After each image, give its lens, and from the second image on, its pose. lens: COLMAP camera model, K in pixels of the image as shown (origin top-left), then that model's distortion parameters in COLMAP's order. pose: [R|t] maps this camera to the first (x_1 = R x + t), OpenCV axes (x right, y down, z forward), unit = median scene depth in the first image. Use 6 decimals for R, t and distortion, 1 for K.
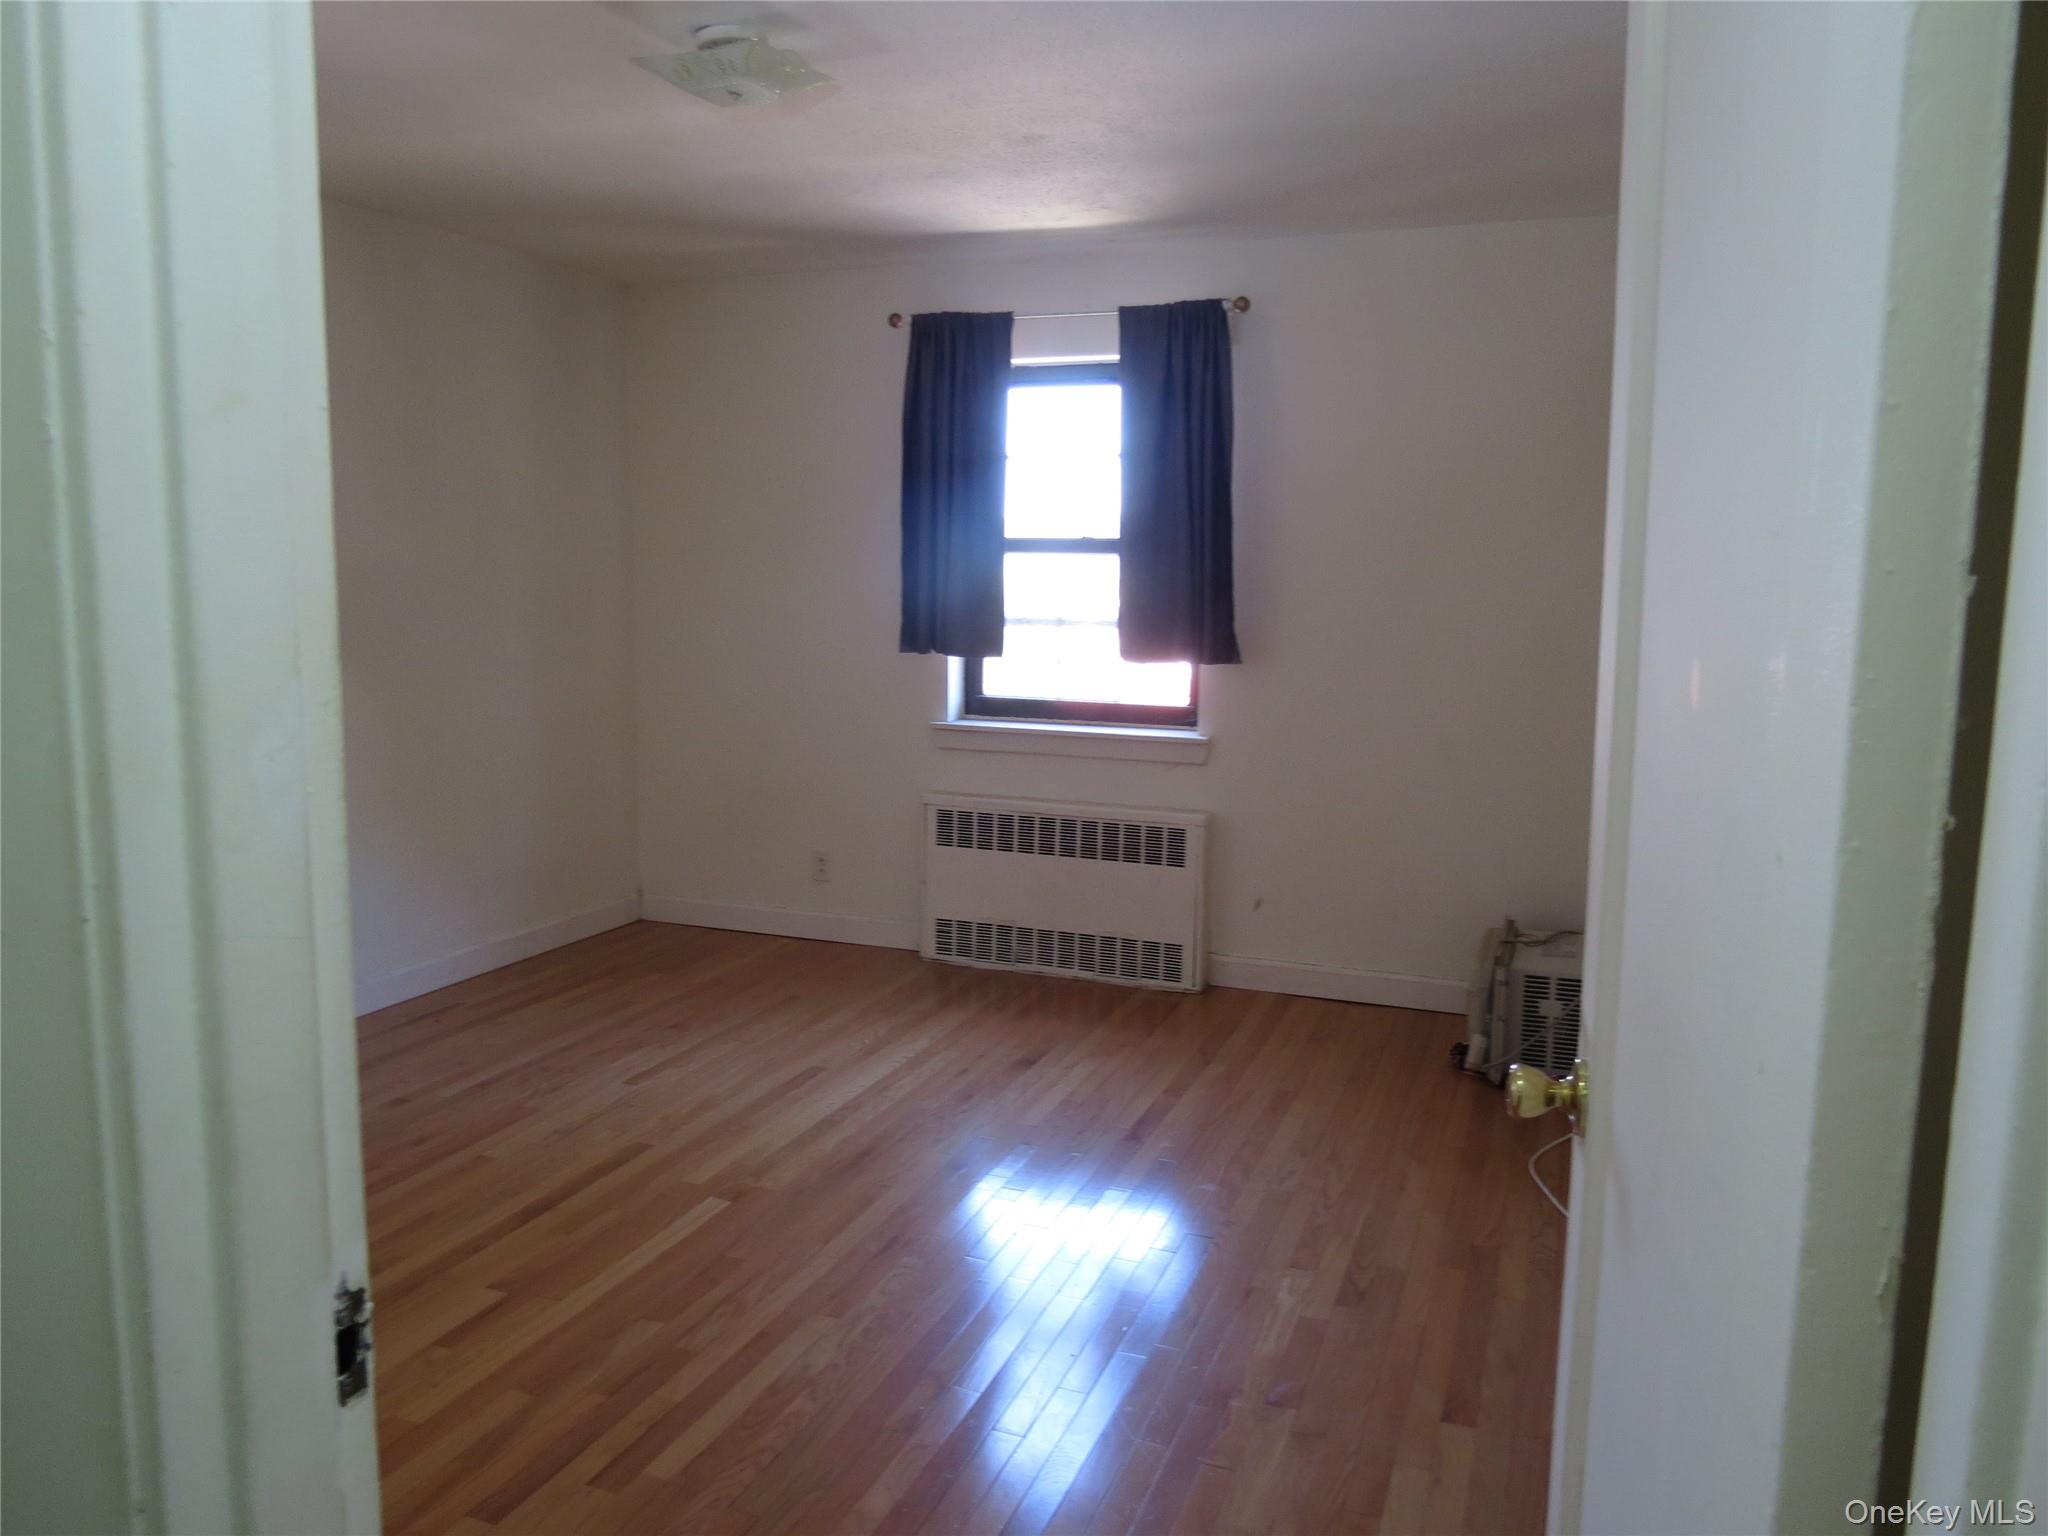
lens RADIAL K [[1475.1, 0, 1024.0], [0, 1475.1, 768.0], [0, 0, 1]] dist [-0.034808, 0.024113]
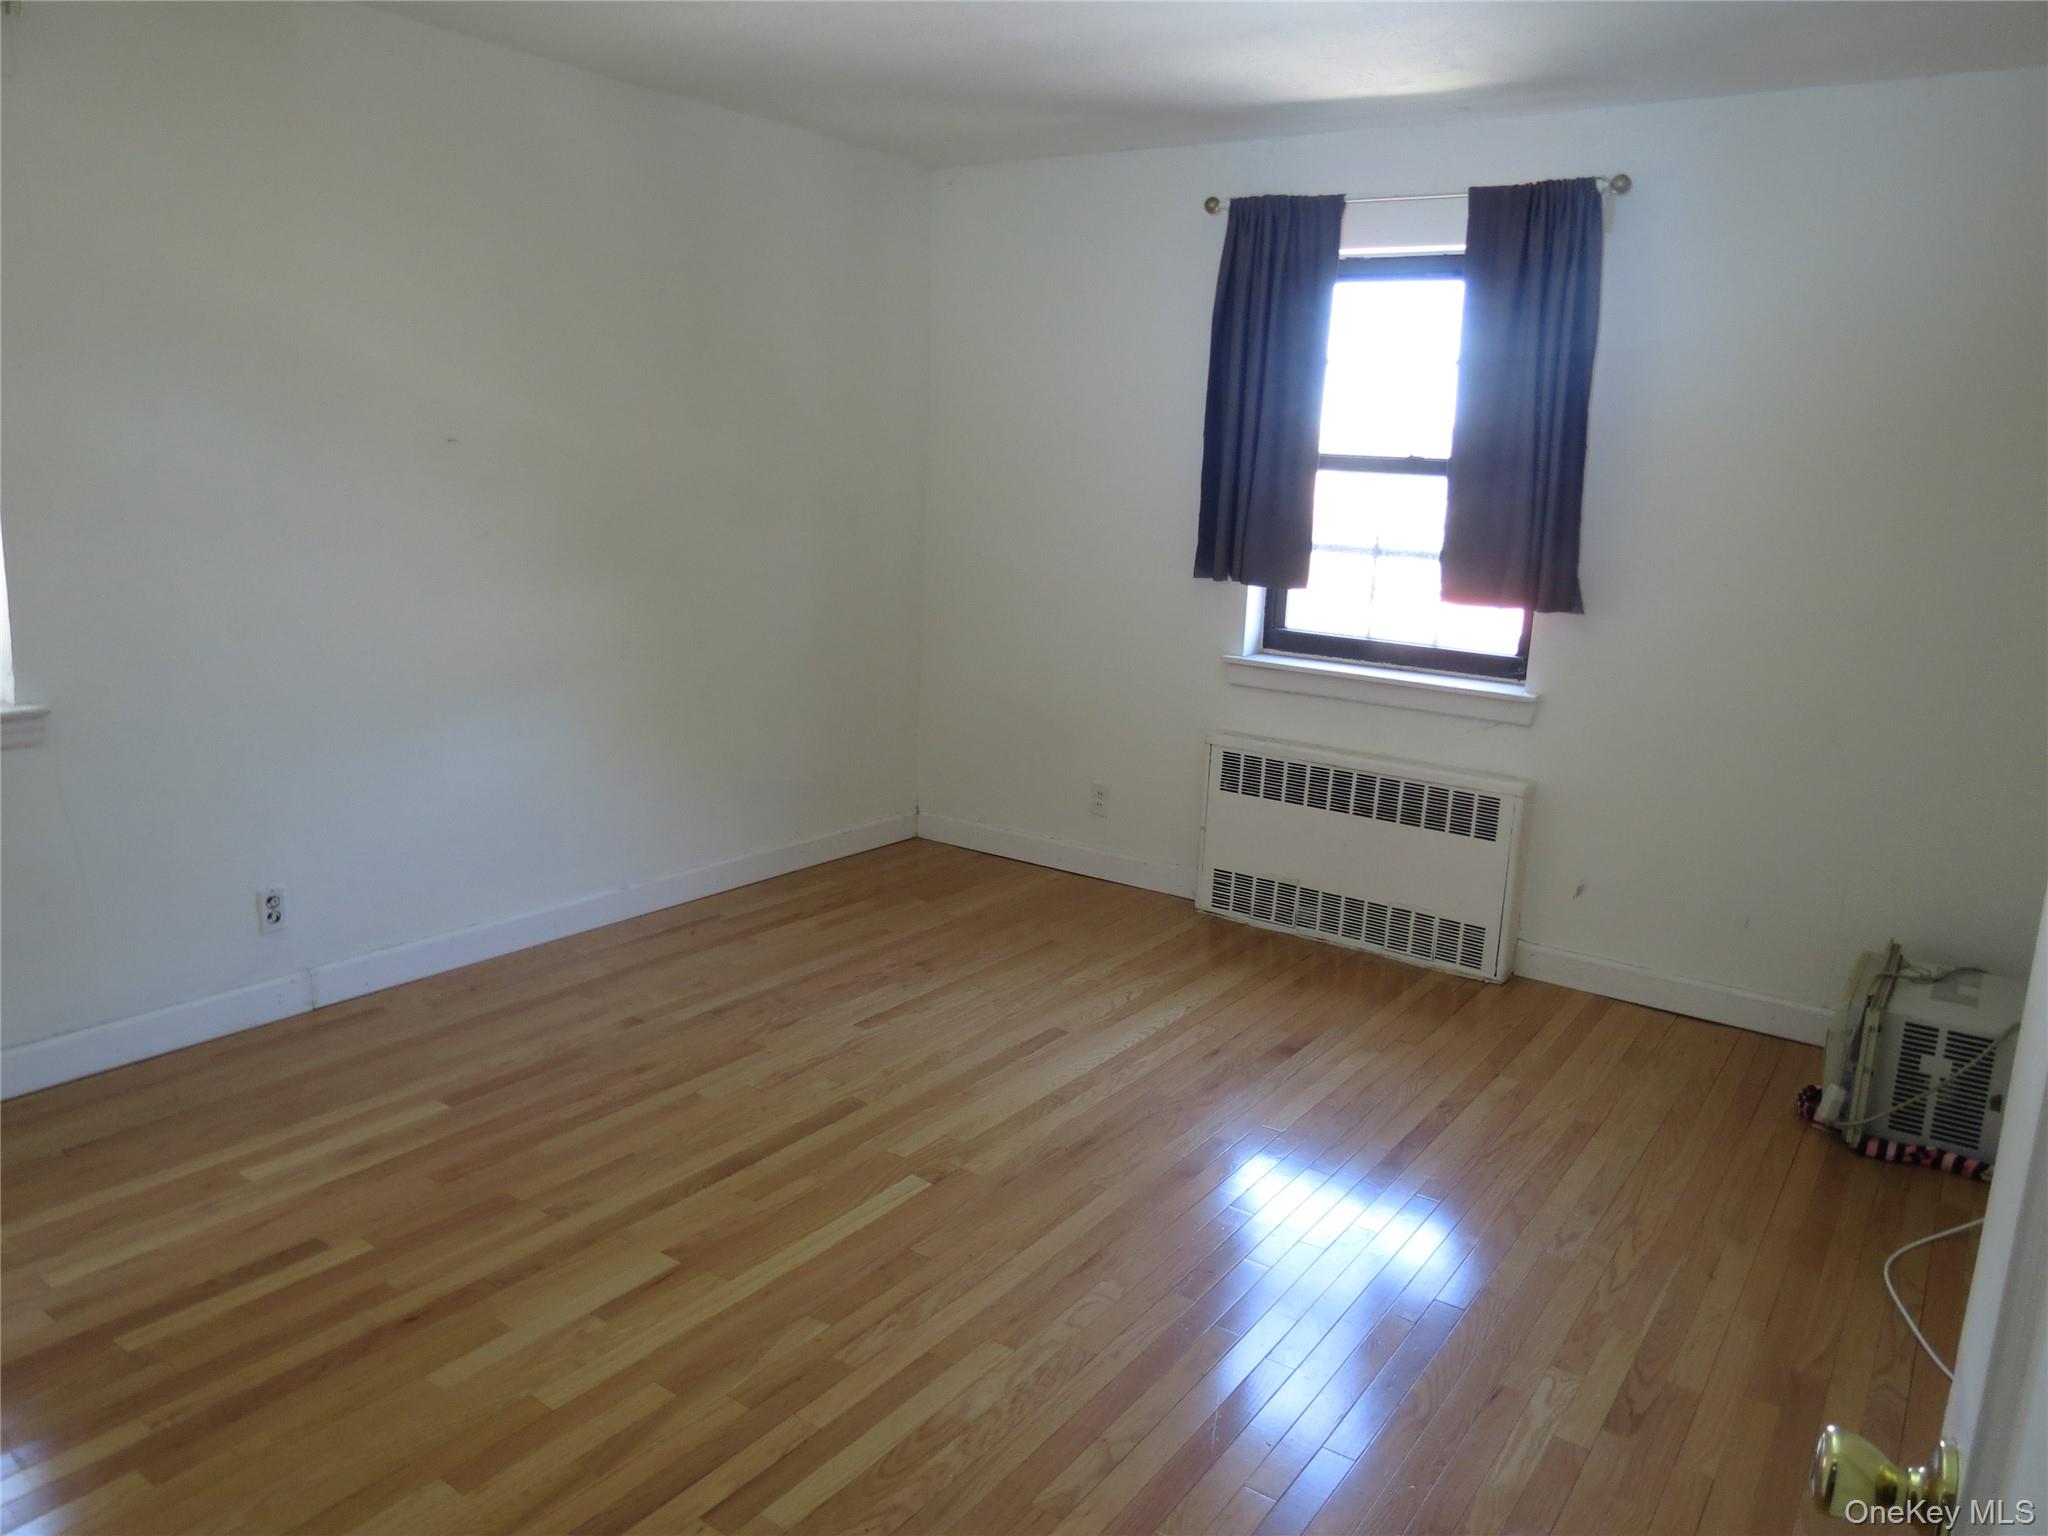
lens RADIAL K [[1475.1, 0, 1024.0], [0, 1475.1, 768.0], [0, 0, 1]] dist [-0.034808, 0.024113]
pose [[0.970765, 0.077028, -0.227338, 0.037260], [-0.060453, 0.995039, 0.079006, -0.033024], [0.232296, -0.062953, 0.970606, 0.102126]]
